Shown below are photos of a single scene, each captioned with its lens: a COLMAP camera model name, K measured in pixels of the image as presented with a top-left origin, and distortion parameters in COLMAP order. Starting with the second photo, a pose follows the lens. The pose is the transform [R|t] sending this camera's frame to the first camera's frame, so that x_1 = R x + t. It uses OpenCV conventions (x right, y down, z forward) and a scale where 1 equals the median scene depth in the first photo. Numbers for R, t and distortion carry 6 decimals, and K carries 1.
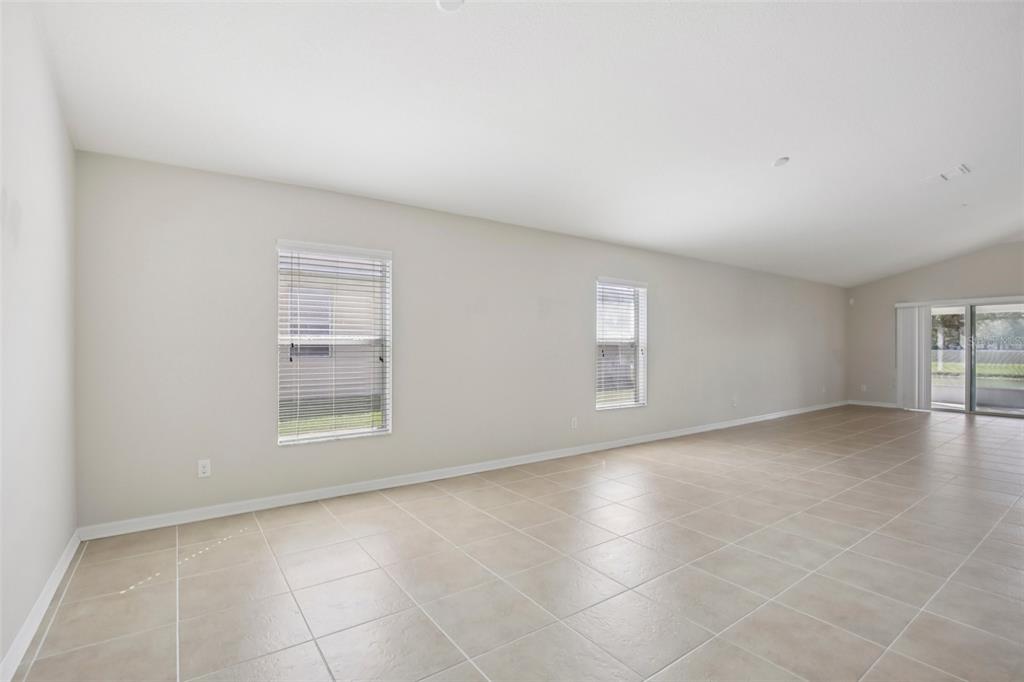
lens RADIAL K [[469.0, 0, 509.7], [0, 469.0, 345.1], [0, 0, 1]] dist [-0.032417, 0.004129]
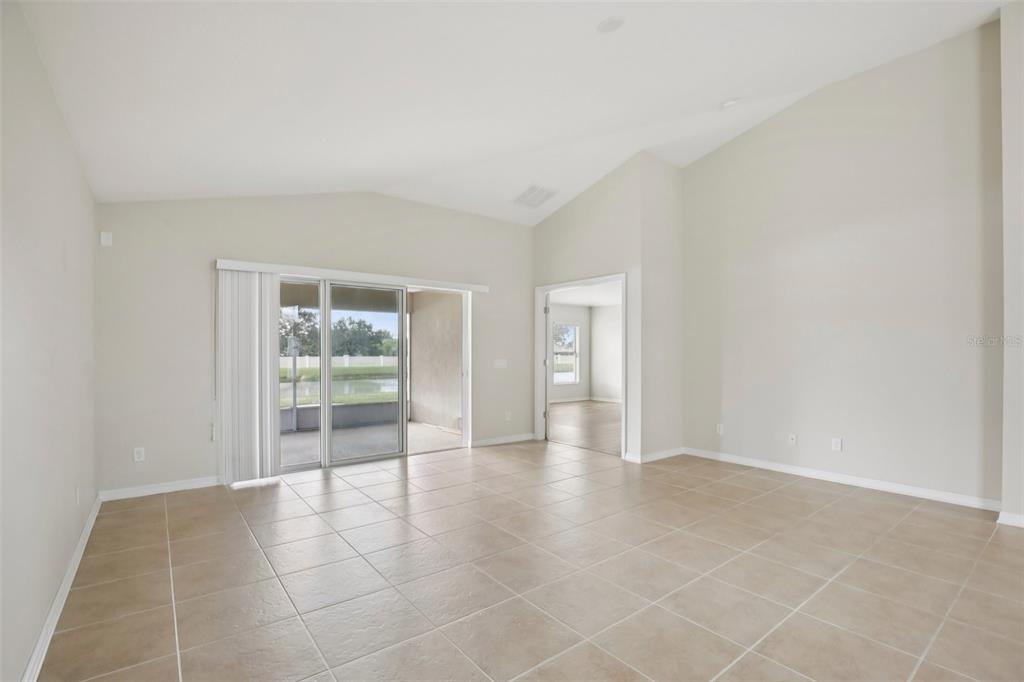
lens RADIAL K [[469.0, 0, 520.3], [0, 469.0, 349.0], [0, 0, 1]] dist [-0.032417, 0.004129]
pose [[-0.051381, 0.006207, 0.998660, 0.372436], [-0.000979, 0.999980, -0.006265, 0.002237], [-0.998679, -0.001299, -0.051374, 0.741738]]
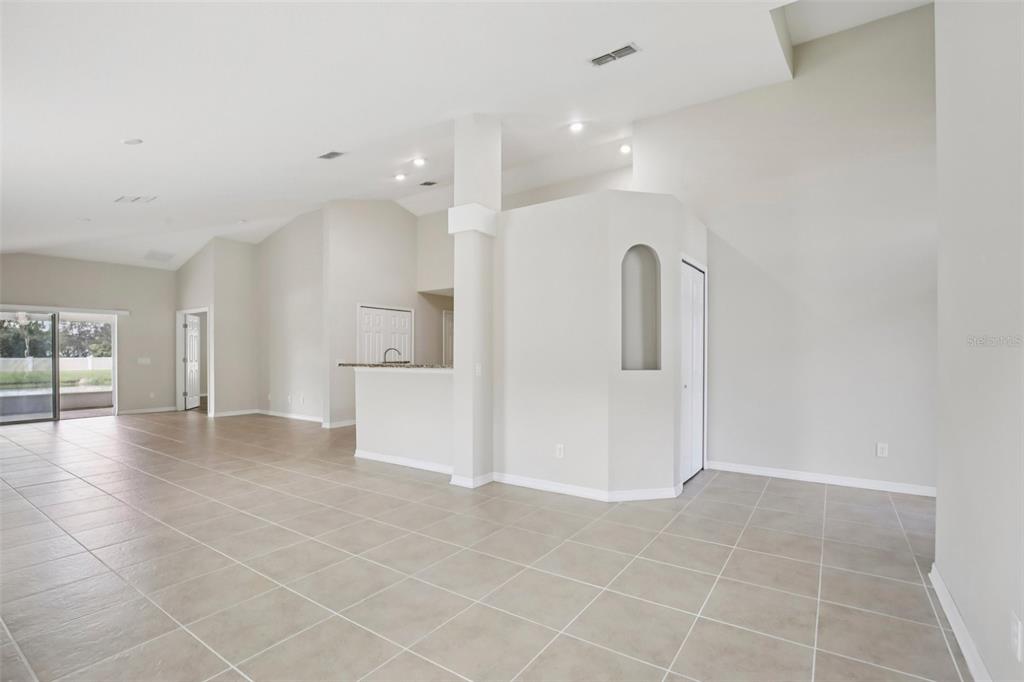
lens RADIAL K [[469.0, 0, 514.4], [0, 469.0, 351.1], [0, 0, 1]] dist [-0.032417, 0.004129]
pose [[-0.342951, -0.000472, 0.939353, -0.220533], [0.001778, 0.999998, 0.001151, -0.003013], [-0.939352, 0.002065, -0.342949, 0.291134]]
